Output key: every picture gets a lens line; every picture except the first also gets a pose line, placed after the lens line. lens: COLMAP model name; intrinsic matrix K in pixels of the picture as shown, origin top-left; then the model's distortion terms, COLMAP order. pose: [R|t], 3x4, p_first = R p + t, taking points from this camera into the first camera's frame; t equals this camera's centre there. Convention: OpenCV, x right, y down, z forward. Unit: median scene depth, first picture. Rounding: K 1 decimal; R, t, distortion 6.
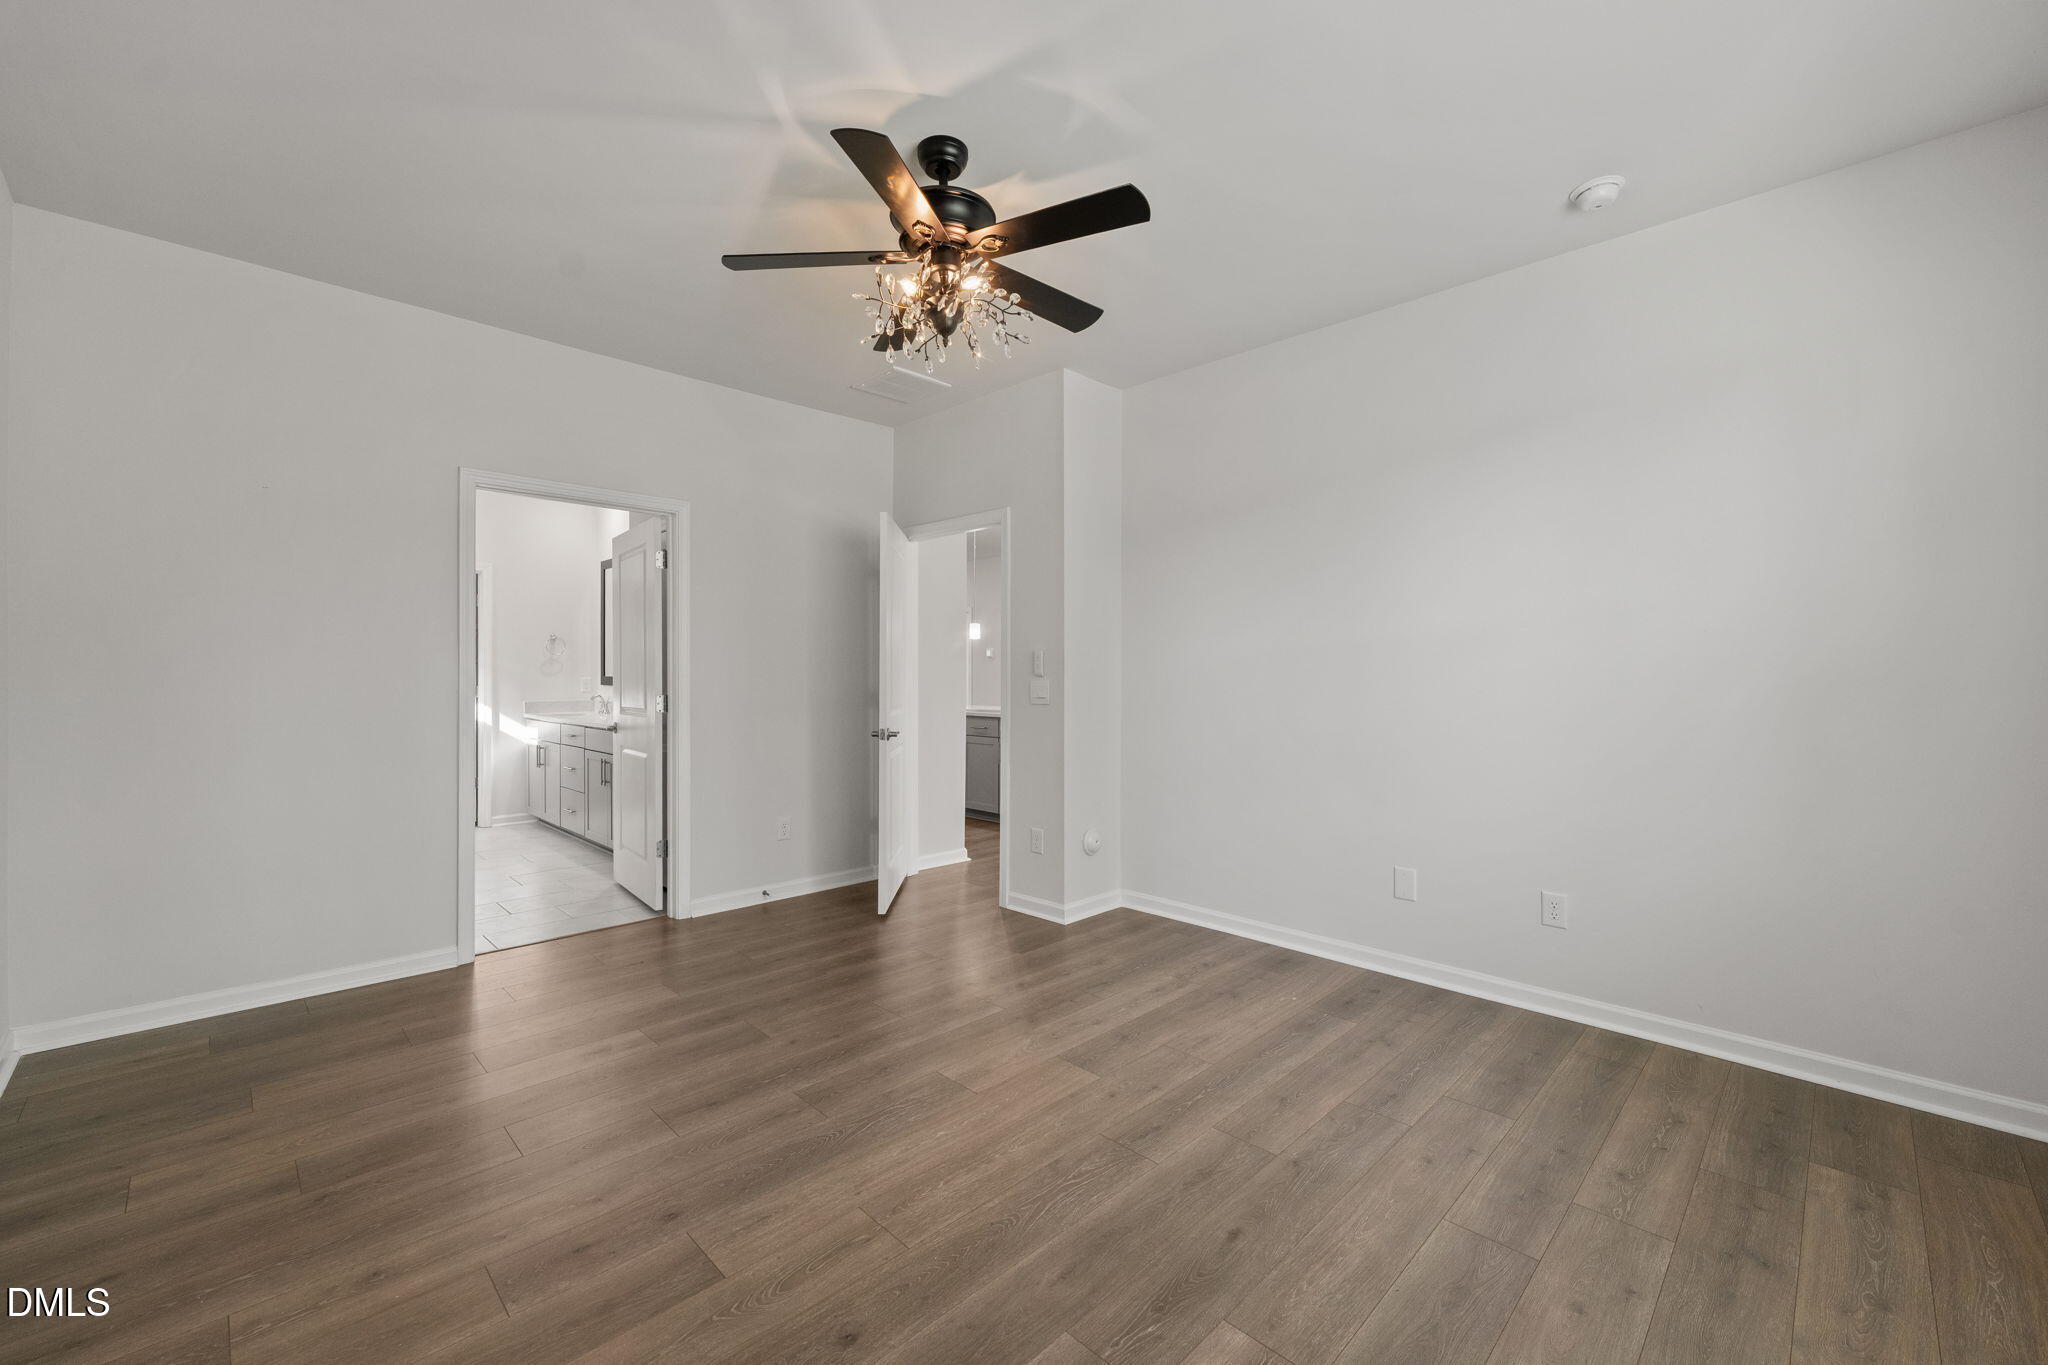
lens RADIAL K [[839.5, 0, 1022.7], [0, 839.5, 679.2], [0, 0, 1]] dist [0.001432, 0.000113]
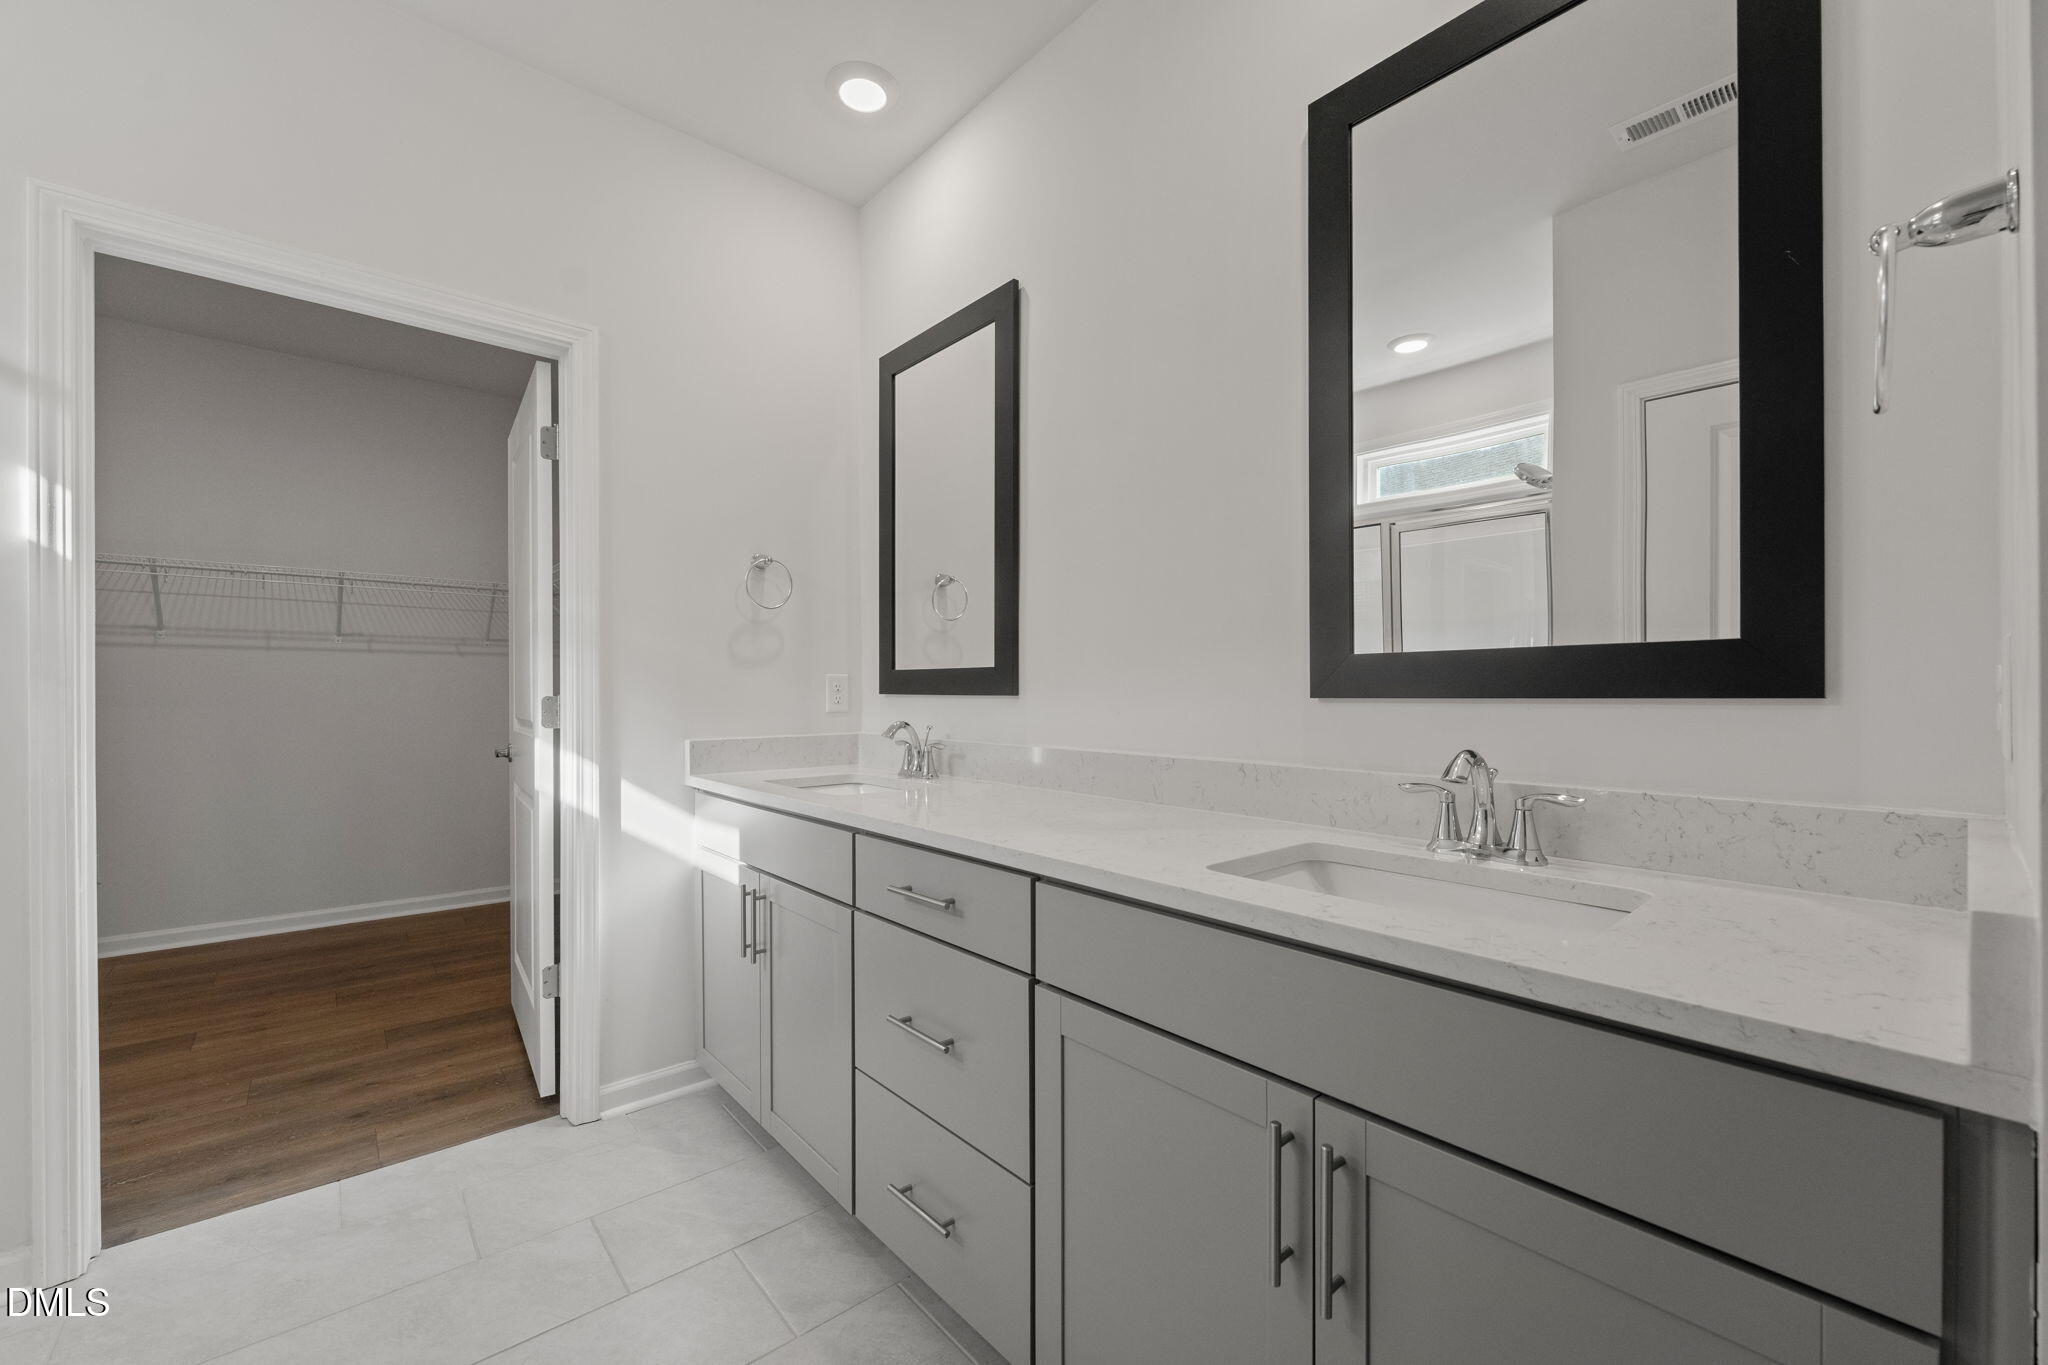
lens RADIAL K [[839.5, 0, 1027.0], [0, 839.5, 689.6], [0, 0, 1]] dist [0.001432, 0.000113]
pose [[0.996620, -0.005837, -0.081947, -0.431954], [0.005426, 0.999972, -0.005241, 0.007550], [0.081976, 0.004779, 0.996623, 0.676329]]
